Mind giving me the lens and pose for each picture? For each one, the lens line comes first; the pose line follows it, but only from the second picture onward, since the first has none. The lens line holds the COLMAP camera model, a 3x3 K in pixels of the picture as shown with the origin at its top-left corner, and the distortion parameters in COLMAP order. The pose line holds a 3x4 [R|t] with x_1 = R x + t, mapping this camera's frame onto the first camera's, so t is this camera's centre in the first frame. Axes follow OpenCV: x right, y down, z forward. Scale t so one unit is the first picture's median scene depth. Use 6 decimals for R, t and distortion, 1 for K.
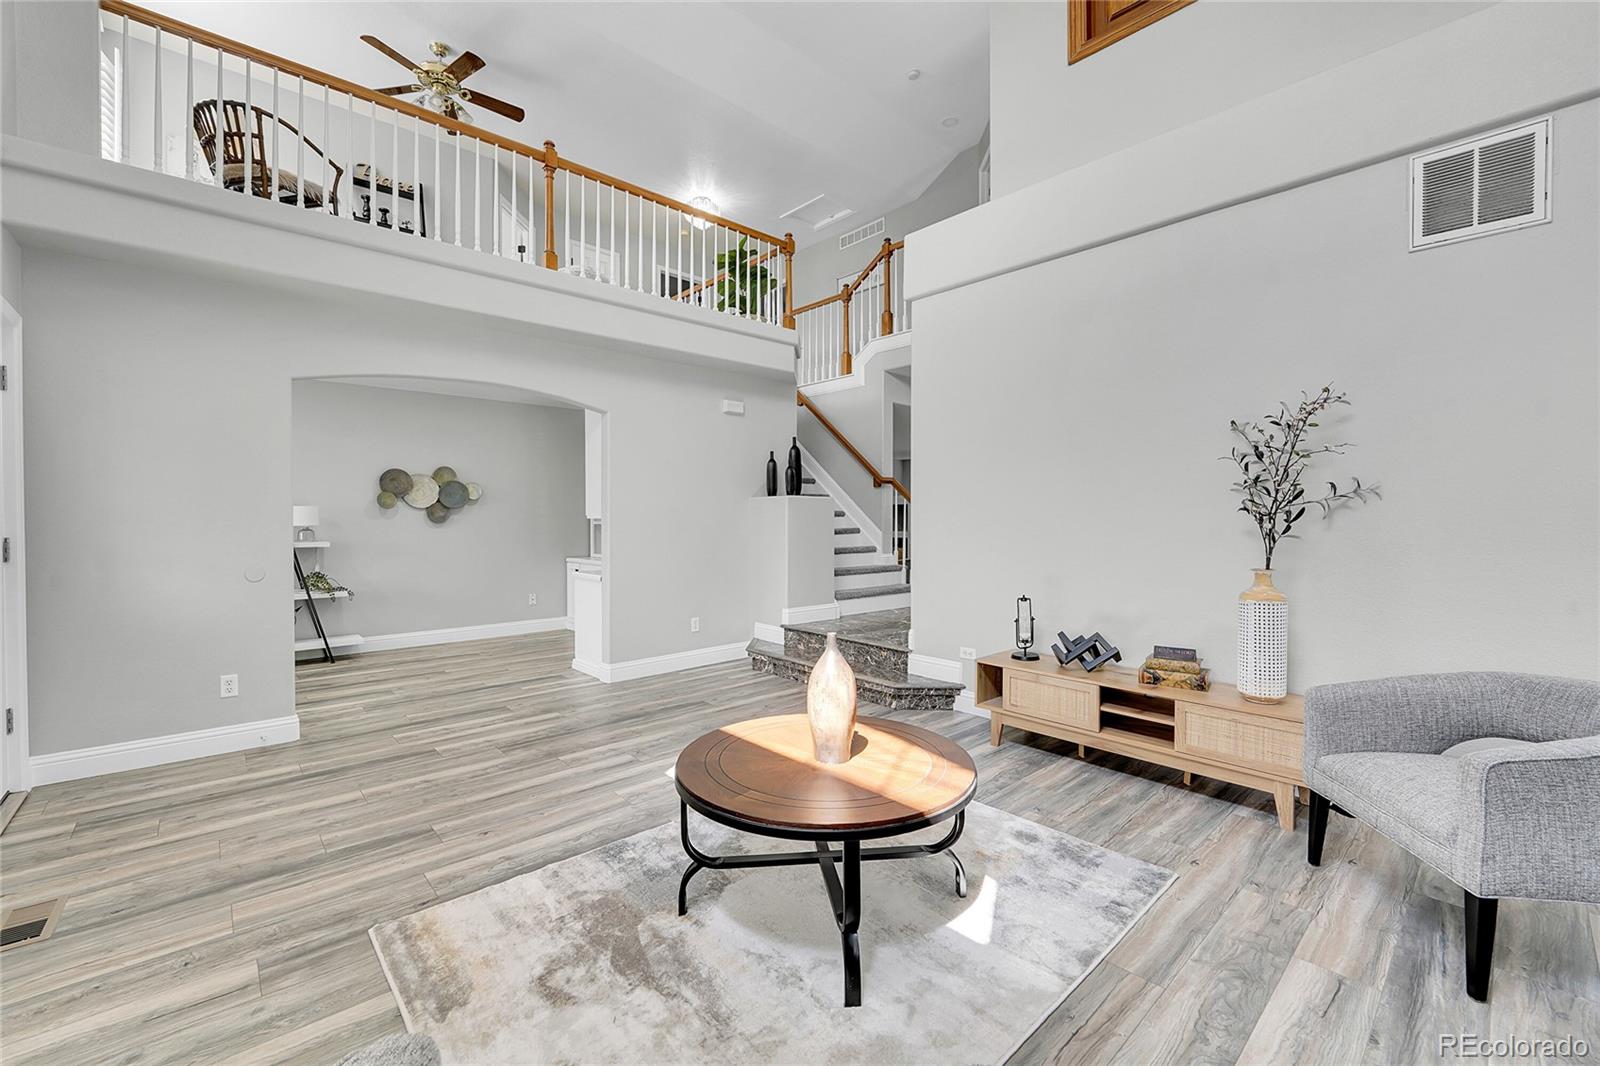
lens RADIAL K [[656.9, 0, 803.2], [0, 656.9, 540.2], [0, 0, 1]] dist [-0.000519, 0.000062]
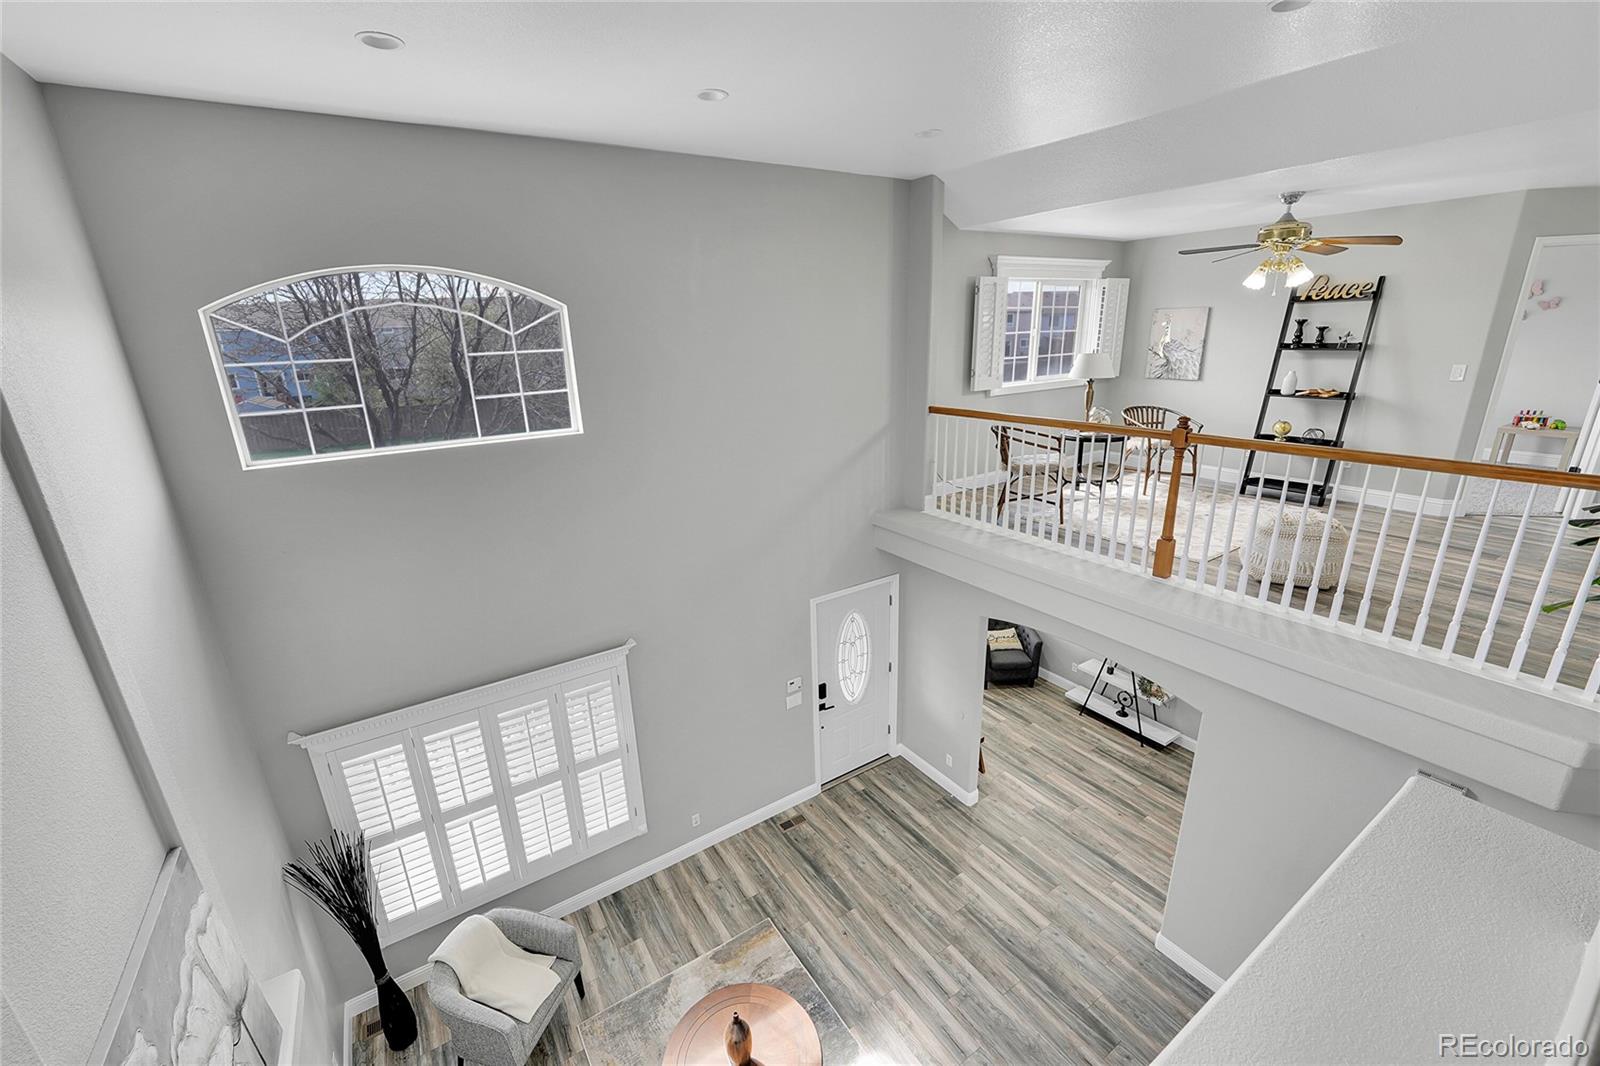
lens RADIAL K [[656.9, 0, 803.2], [0, 656.9, 540.2], [0, 0, 1]] dist [-0.000519, 0.000062]
pose [[-0.173751, 0.304062, -0.936673, 0.874491], [0.002764, 0.951287, 0.308294, -1.097018], [0.984786, 0.050977, -0.166128, 0.988906]]
